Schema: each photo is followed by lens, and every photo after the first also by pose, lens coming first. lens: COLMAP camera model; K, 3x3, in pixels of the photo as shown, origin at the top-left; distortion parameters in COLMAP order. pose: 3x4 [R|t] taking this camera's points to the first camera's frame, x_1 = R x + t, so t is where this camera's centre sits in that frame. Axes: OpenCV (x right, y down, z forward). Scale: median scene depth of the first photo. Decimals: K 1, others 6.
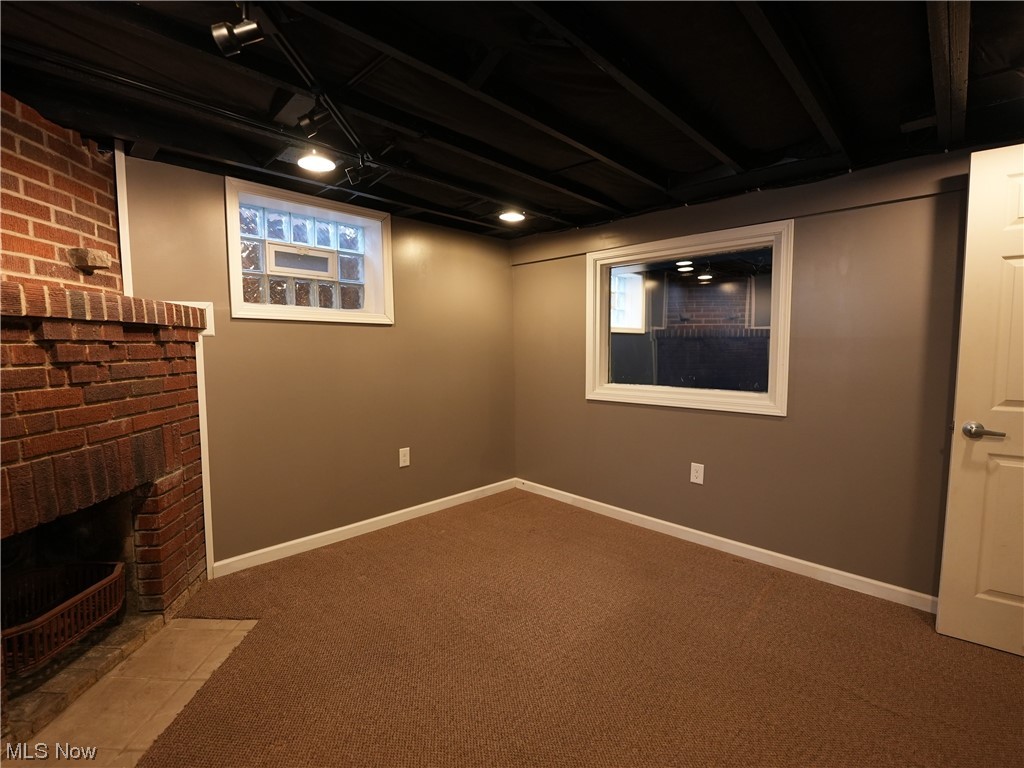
lens RADIAL K [[469.4, 0, 514.7], [0, 469.4, 382.3], [0, 0, 1]] dist [-0.029338, 0.002618]
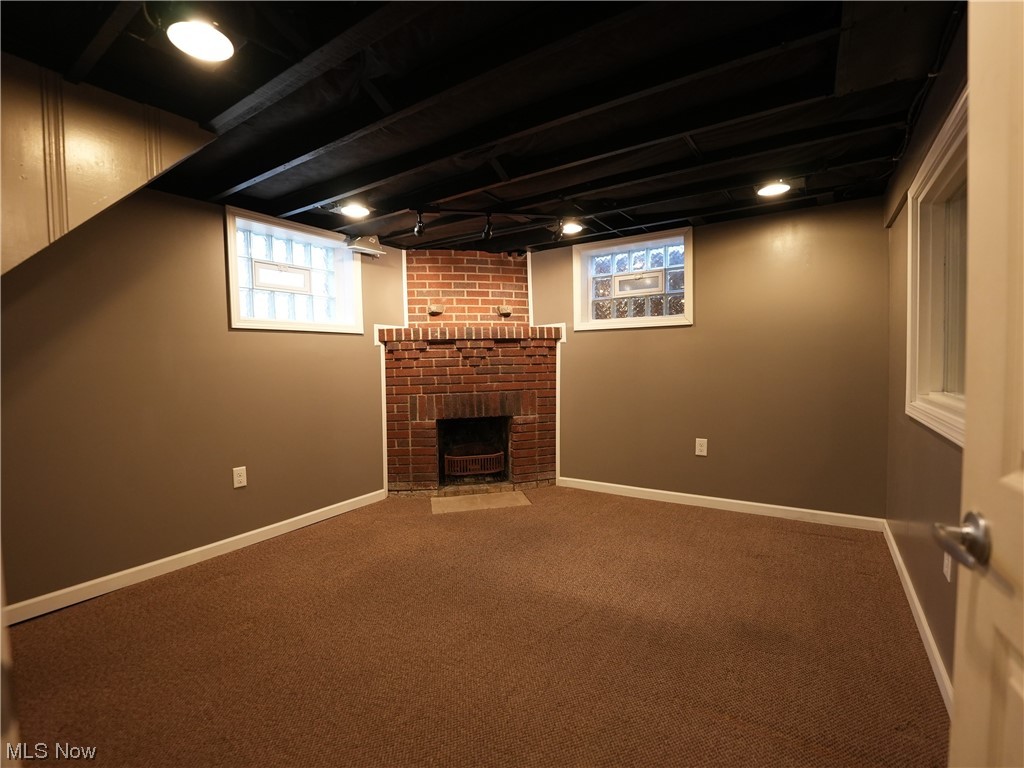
lens RADIAL K [[469.4, 0, 515.3], [0, 469.4, 386.4], [0, 0, 1]] dist [-0.029338, 0.002618]
pose [[0.183952, 0.048505, -0.981738, 1.209284], [-0.054674, 0.997740, 0.039051, 0.003032], [0.981414, 0.046492, 0.186188, 0.613735]]
